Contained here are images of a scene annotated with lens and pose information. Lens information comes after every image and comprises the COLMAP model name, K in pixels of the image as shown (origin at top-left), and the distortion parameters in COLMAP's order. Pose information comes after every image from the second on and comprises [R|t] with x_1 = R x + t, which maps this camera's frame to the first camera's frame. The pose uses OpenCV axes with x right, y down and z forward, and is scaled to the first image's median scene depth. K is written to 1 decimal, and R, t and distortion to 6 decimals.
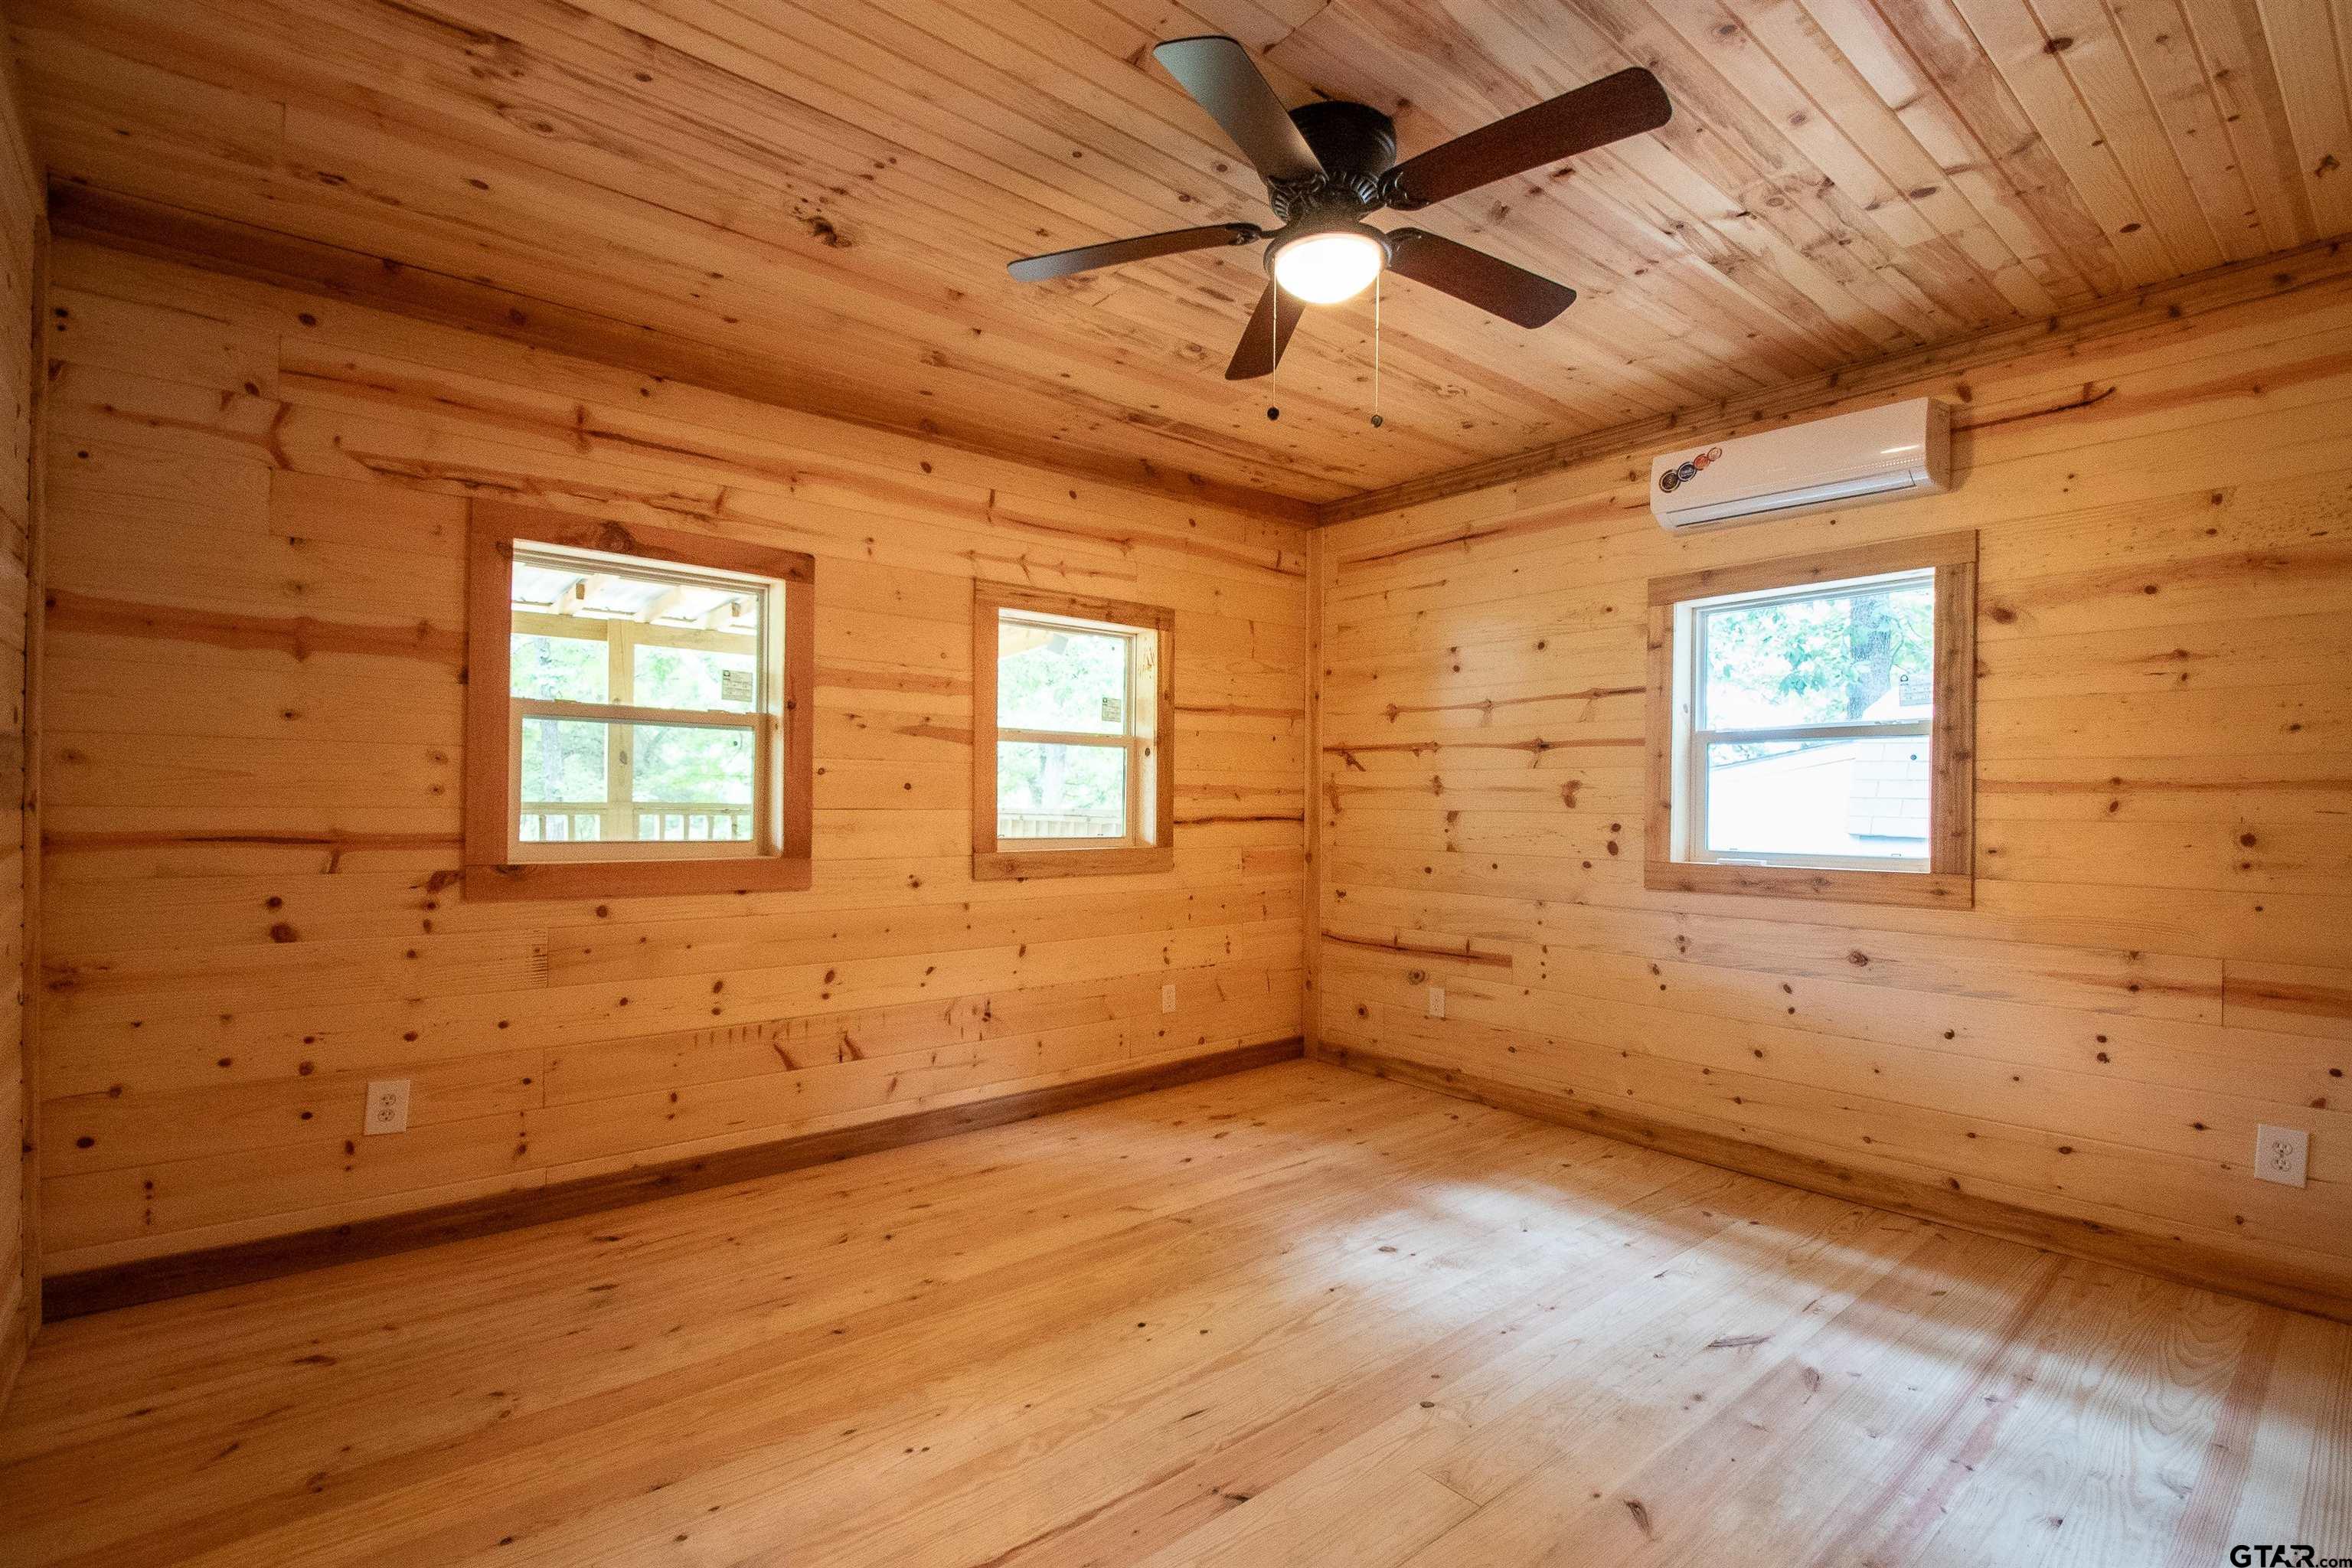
lens RADIAL K [[1043.9, 0, 1162.6], [0, 1043.9, 797.4], [0, 0, 1]] dist [-0.001470, -0.007052]
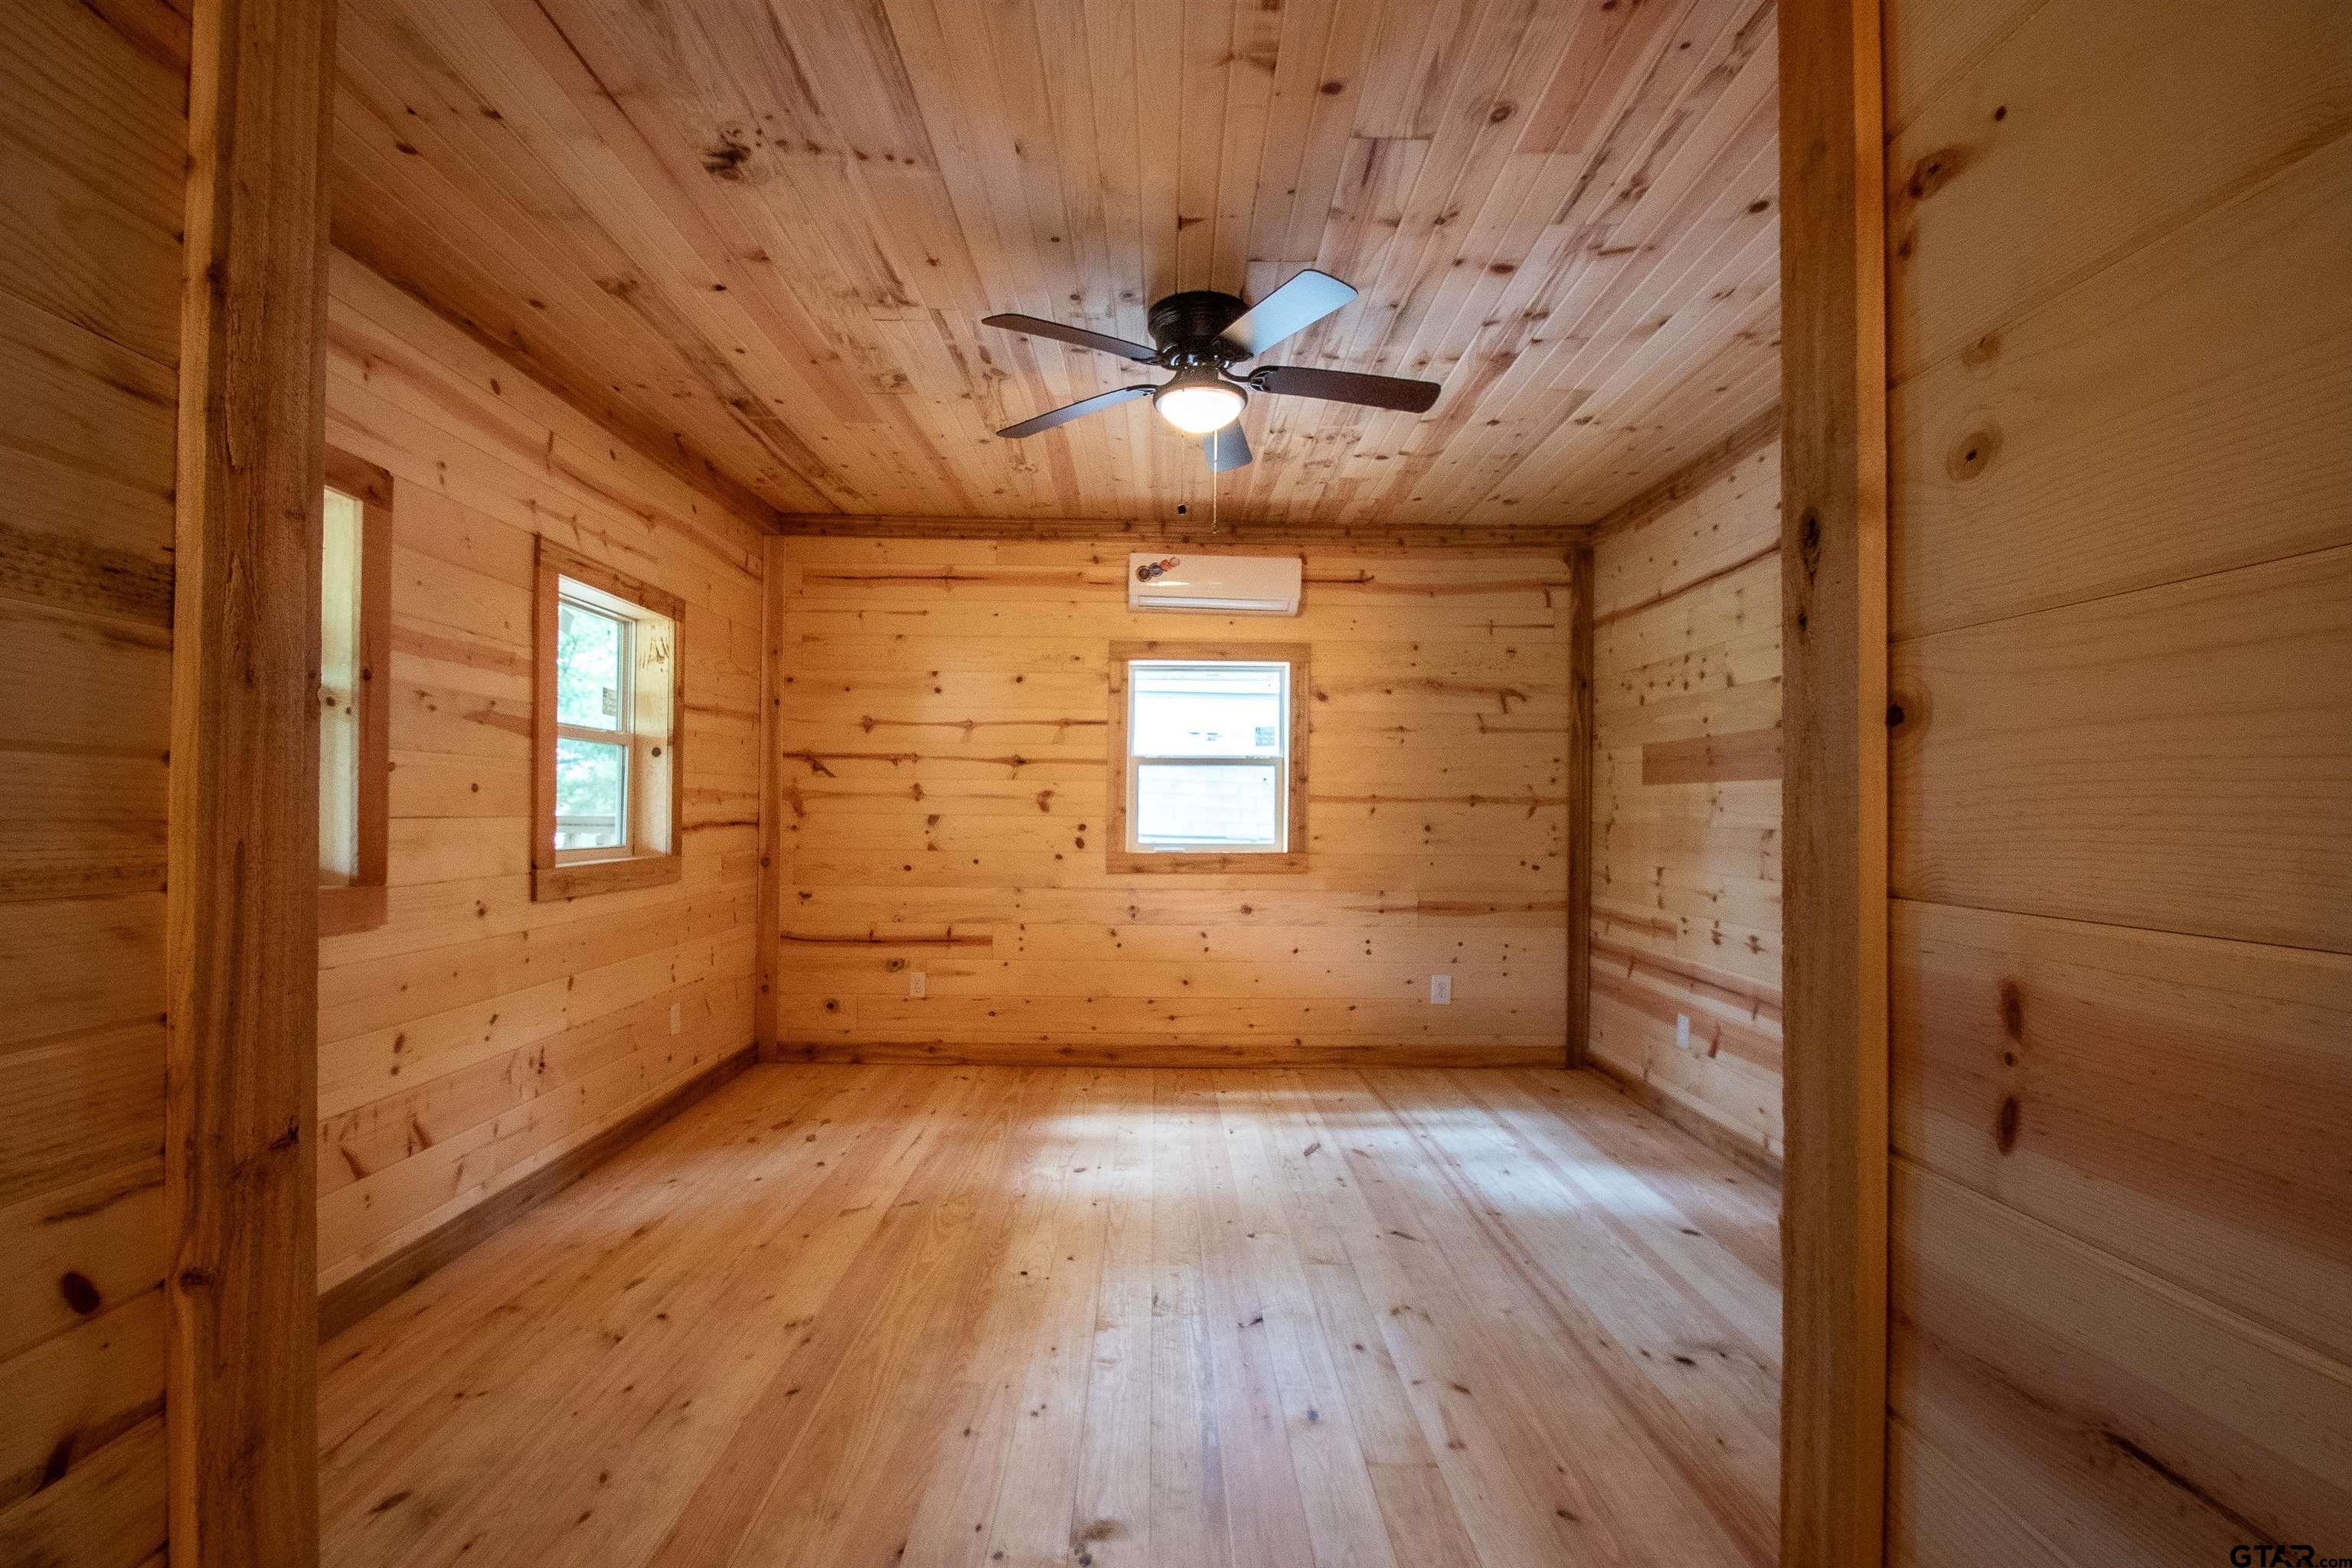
lens RADIAL K [[1043.9, 0, 1122.3], [0, 1043.9, 796.7], [0, 0, 1]] dist [-0.001470, -0.007052]
pose [[0.643819, 0.007123, 0.765145, -0.560381], [-0.006251, 0.999972, -0.004049, -0.003966], [-0.765152, -0.002176, 0.643845, 0.131138]]
